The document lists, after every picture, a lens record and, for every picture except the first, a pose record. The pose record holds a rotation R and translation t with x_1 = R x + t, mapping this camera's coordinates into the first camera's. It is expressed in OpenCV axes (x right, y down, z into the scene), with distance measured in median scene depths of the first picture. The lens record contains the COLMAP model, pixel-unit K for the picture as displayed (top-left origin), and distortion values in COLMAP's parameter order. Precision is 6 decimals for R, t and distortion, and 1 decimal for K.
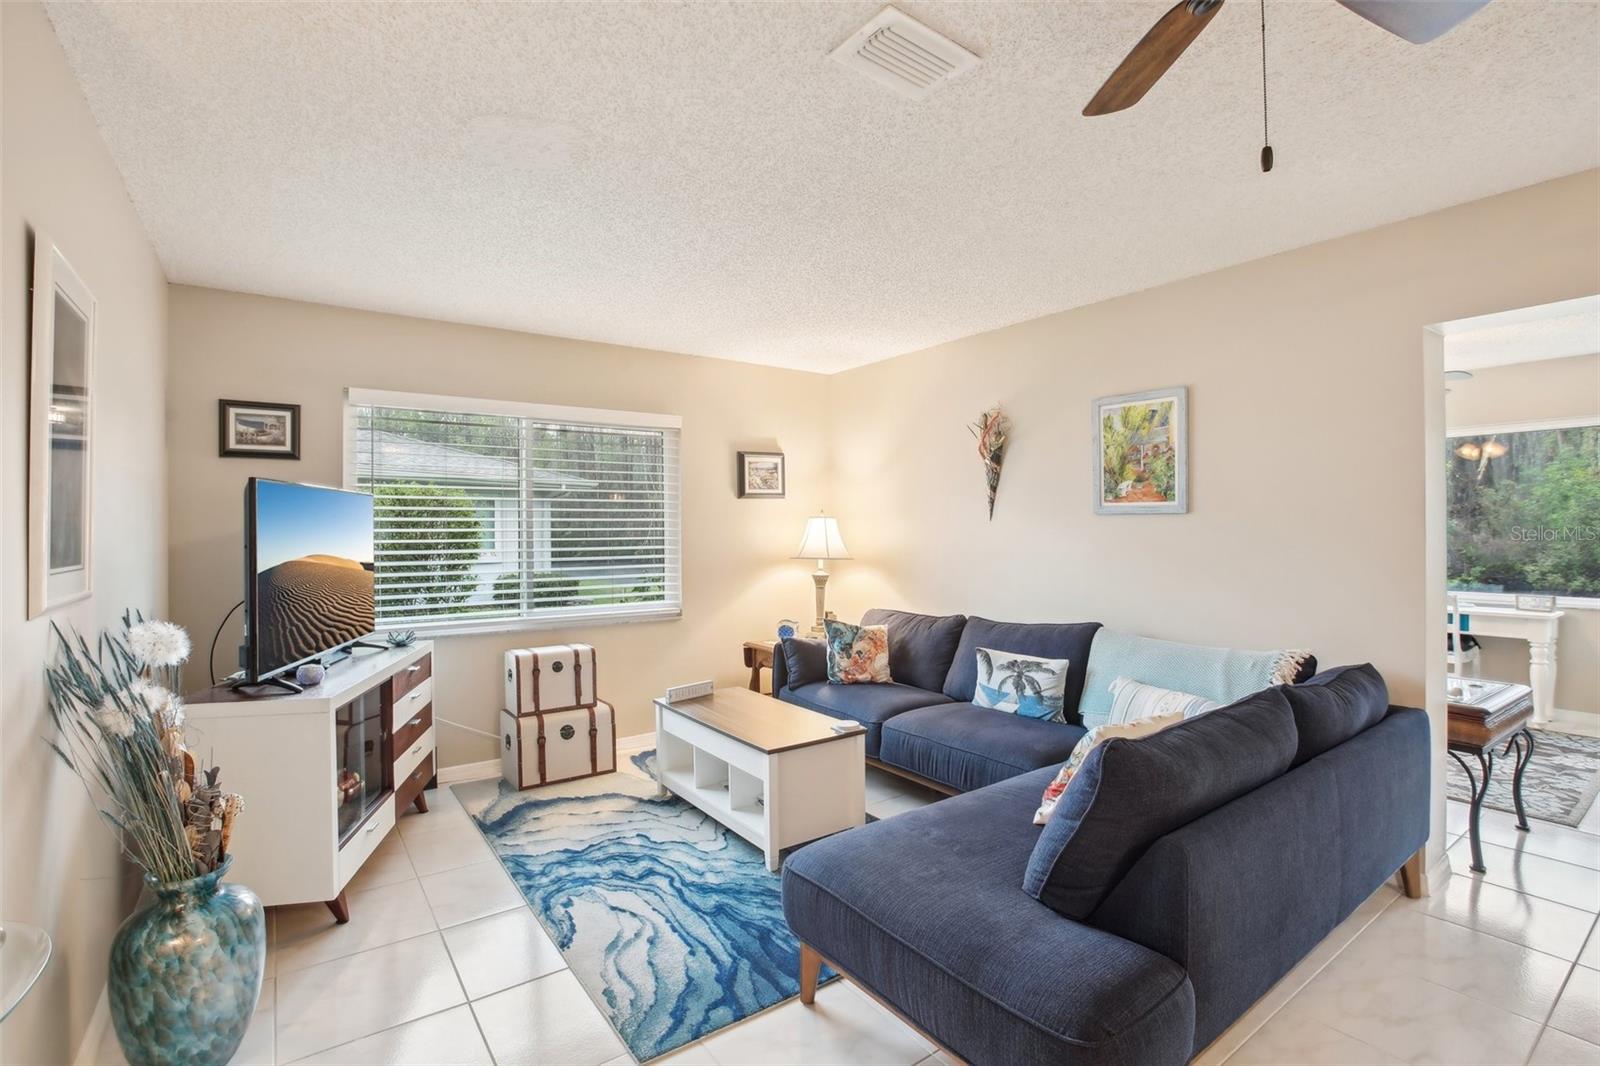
lens RADIAL K [[752.2, 0, 773.5], [0, 752.2, 523.0], [0, 0, 1]] dist [-0.031825, 0.021555]
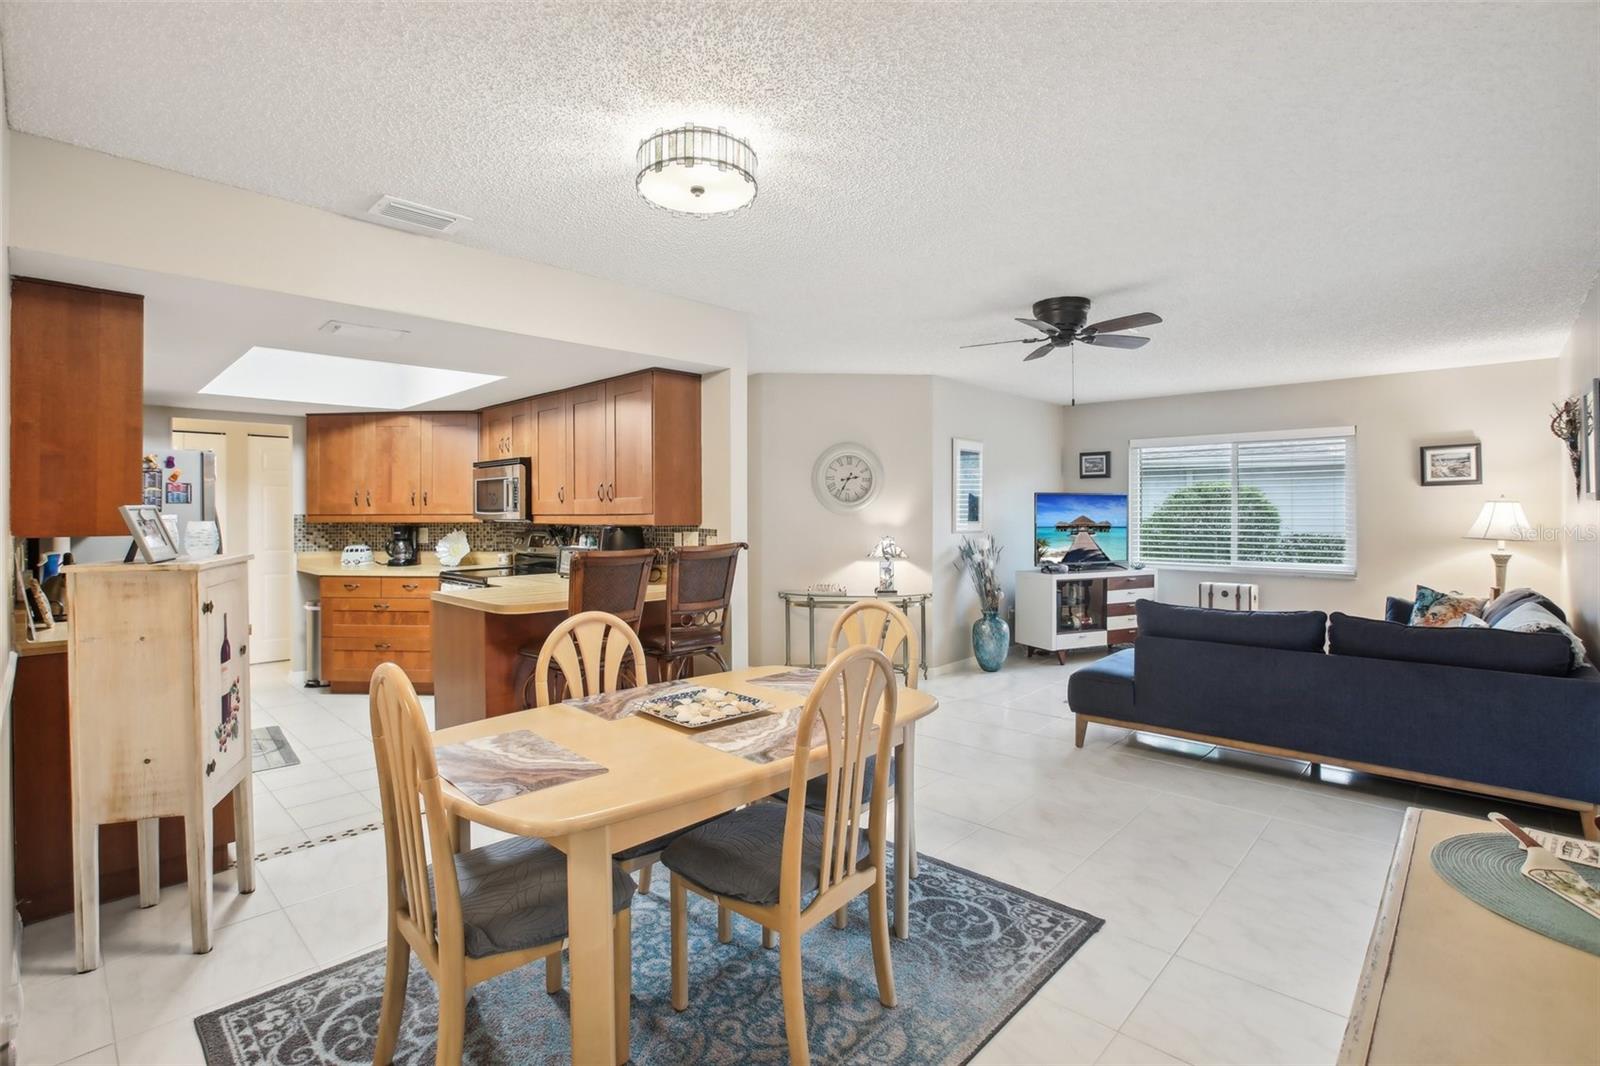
lens RADIAL K [[735.6, 0, 800.9], [0, 735.6, 509.6], [0, 0, 1]] dist [-0.015523, -0.000034]
pose [[0.219323, 0.004891, -0.975640, 1.179321], [0.009713, 0.999927, 0.007196, -0.017880], [0.975604, -0.011054, 0.219259, -0.292792]]
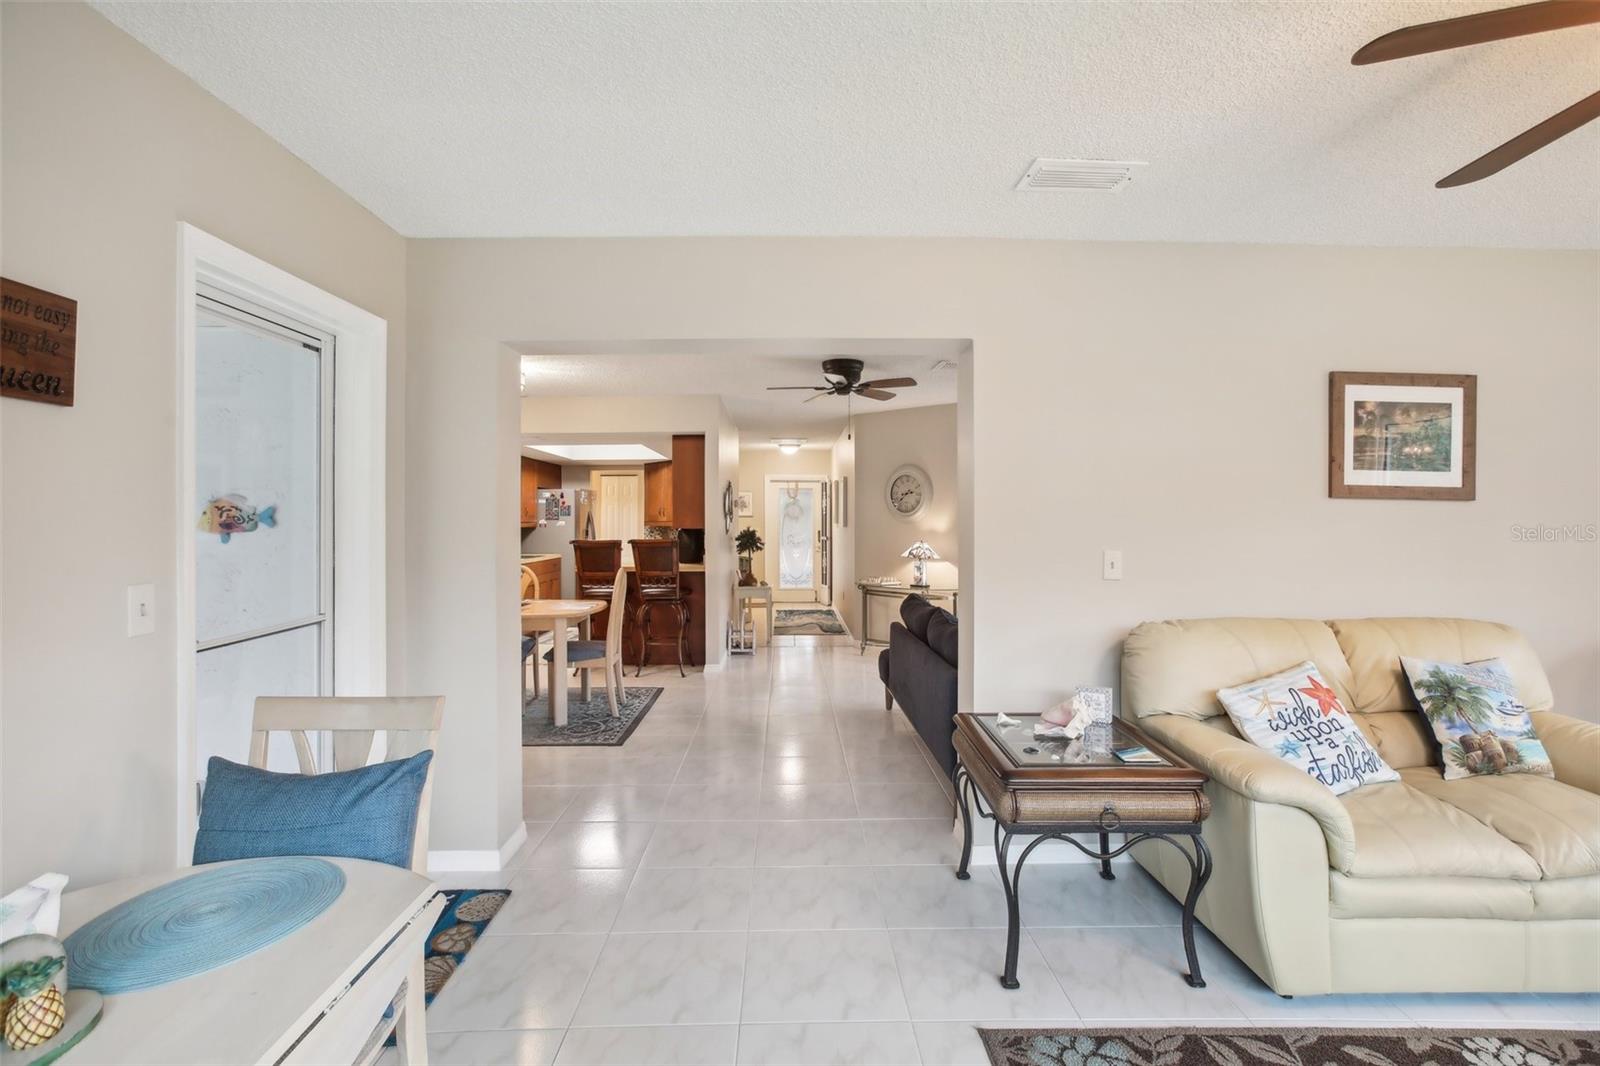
lens RADIAL K [[752.2, 0, 773.5], [0, 752.2, 523.0], [0, 0, 1]] dist [-0.031825, 0.021555]
pose [[-0.564297, 0.012345, -0.825479, 1.483211], [0.013325, 0.999894, 0.005844, -0.010167], [0.825464, -0.007702, -0.564402, 1.010855]]
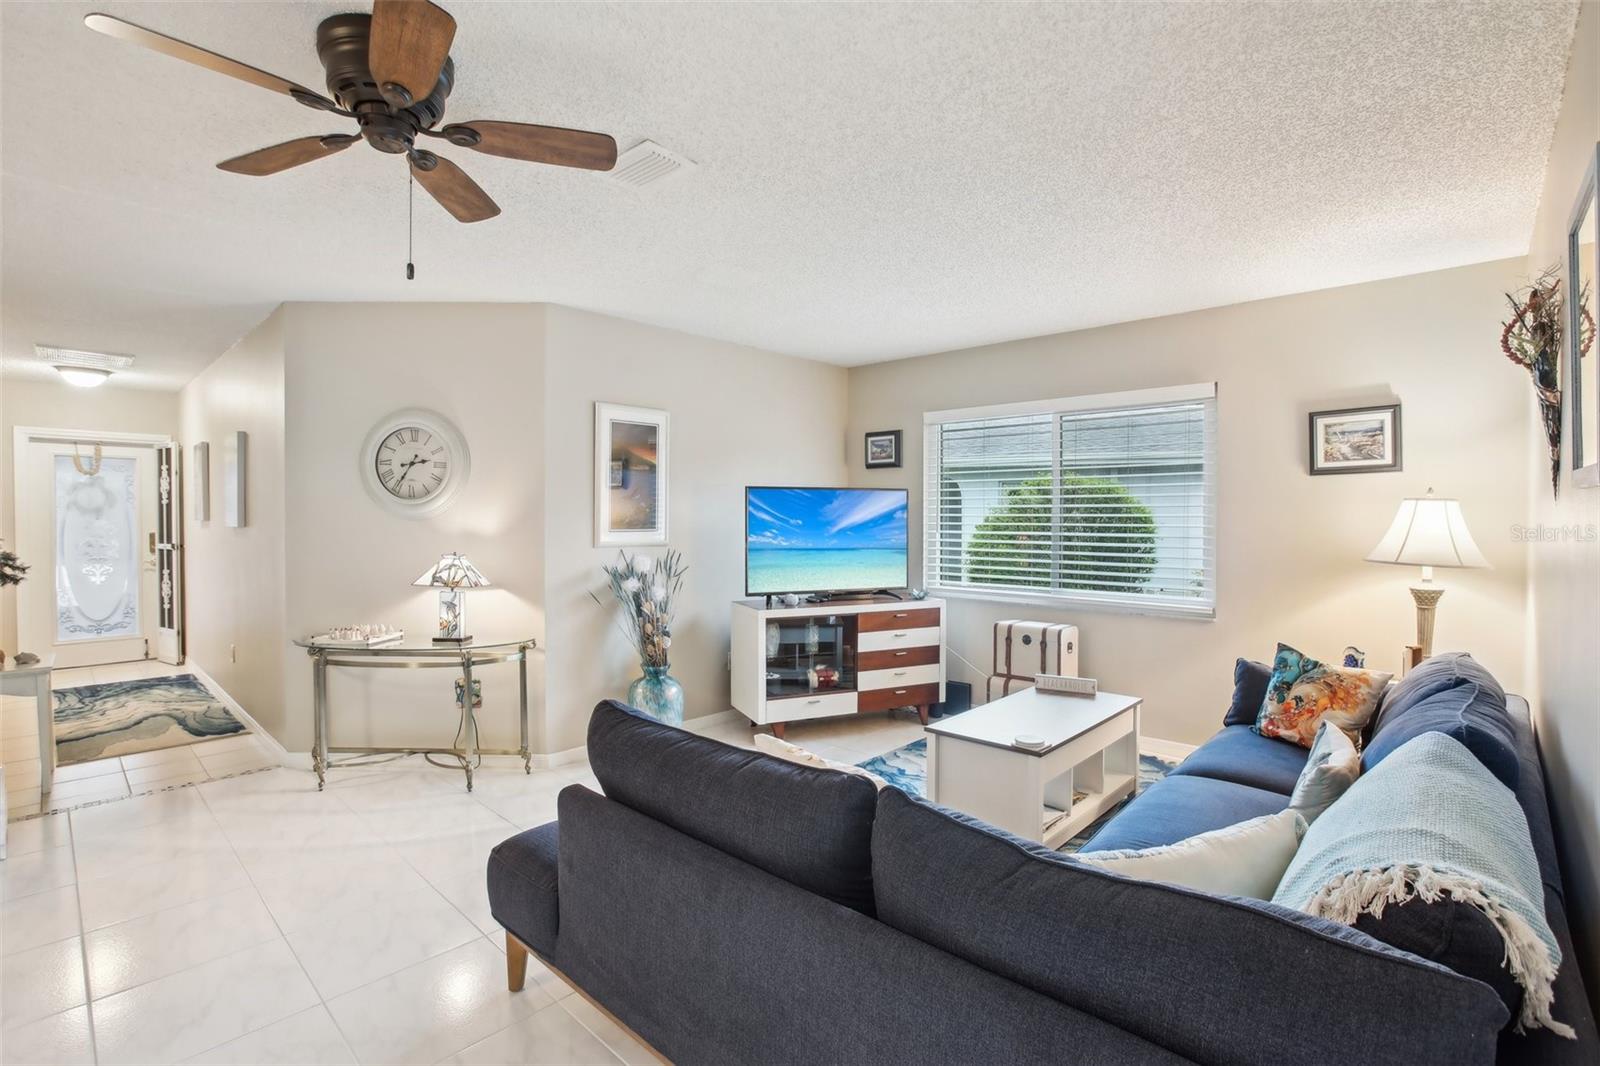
lens RADIAL K [[738.1, 0, 788.0], [0, 738.1, 525.3], [0, 0, 1]] dist [-0.023393, 0.000983]
pose [[0.219773, 0.022221, -0.975298, 0.746247], [0.007421, 0.999674, 0.024449, -0.006449], [0.975523, -0.012611, 0.219536, 0.457225]]
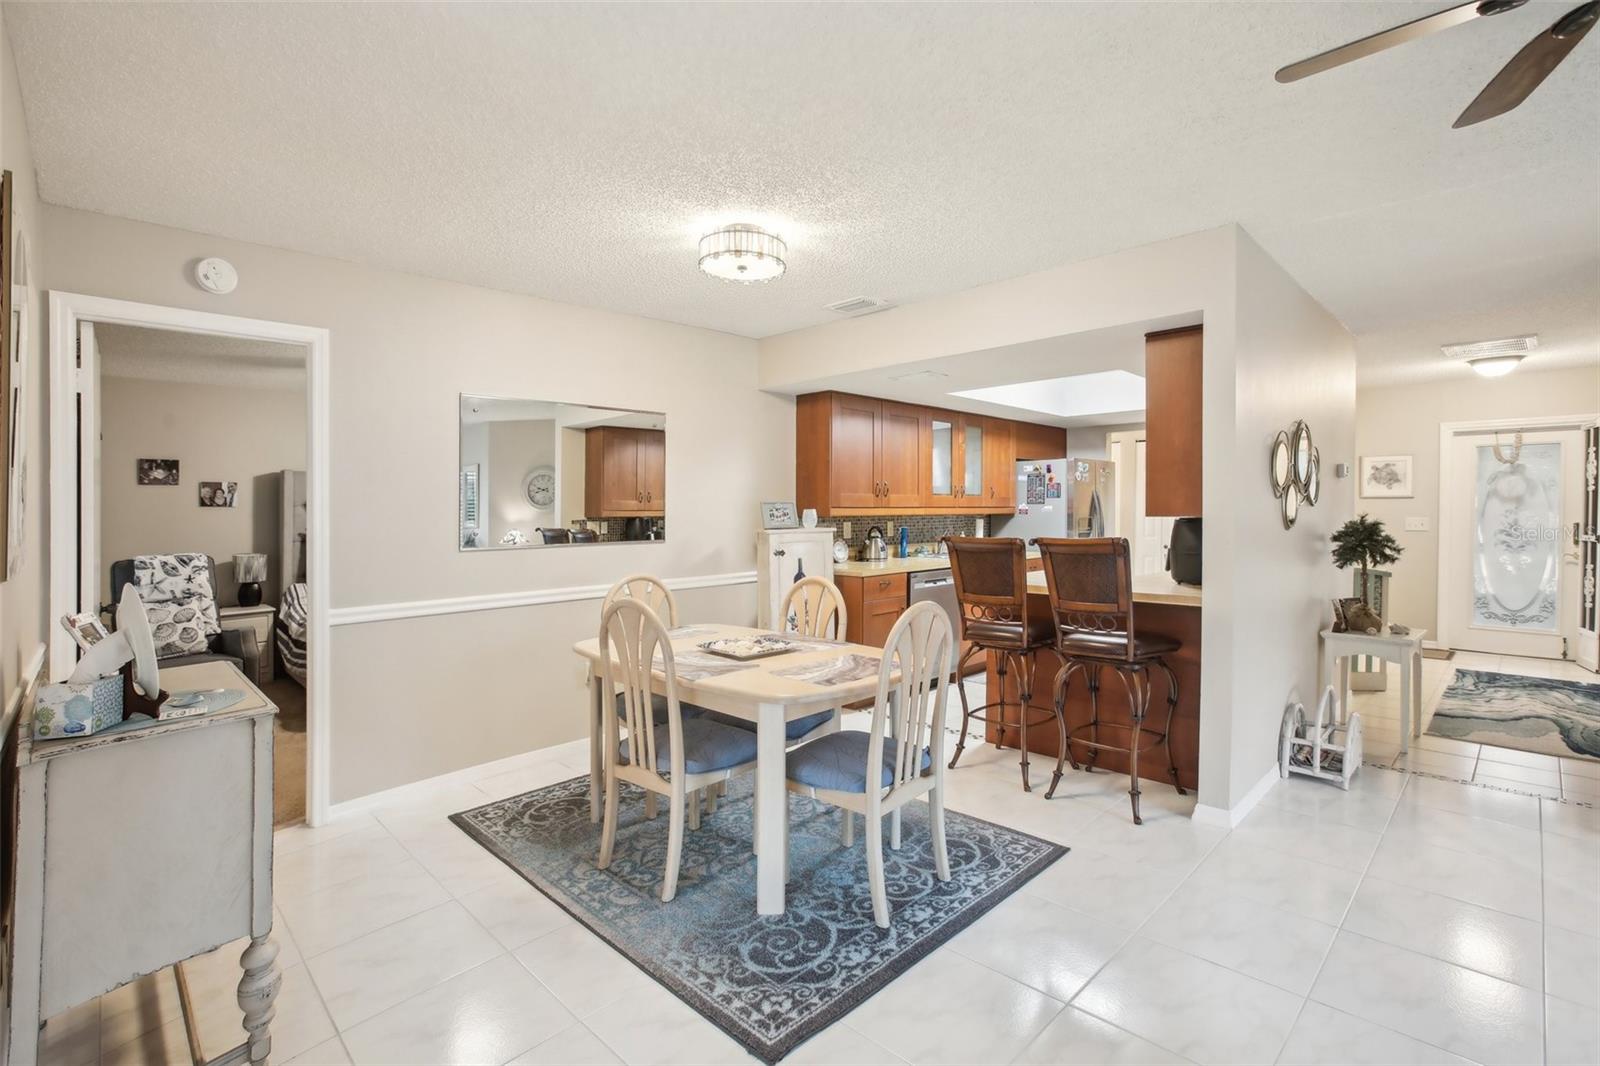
lens RADIAL K [[742.1, 0, 811.2], [0, 742.1, 526.2], [0, 0, 1]] dist [-0.023406, 0.000853]
pose [[-0.980315, 0.016664, -0.196735, 0.663672], [0.014012, 0.999791, 0.014860, 0.003517], [0.196942, 0.011811, -0.980344, 0.577201]]
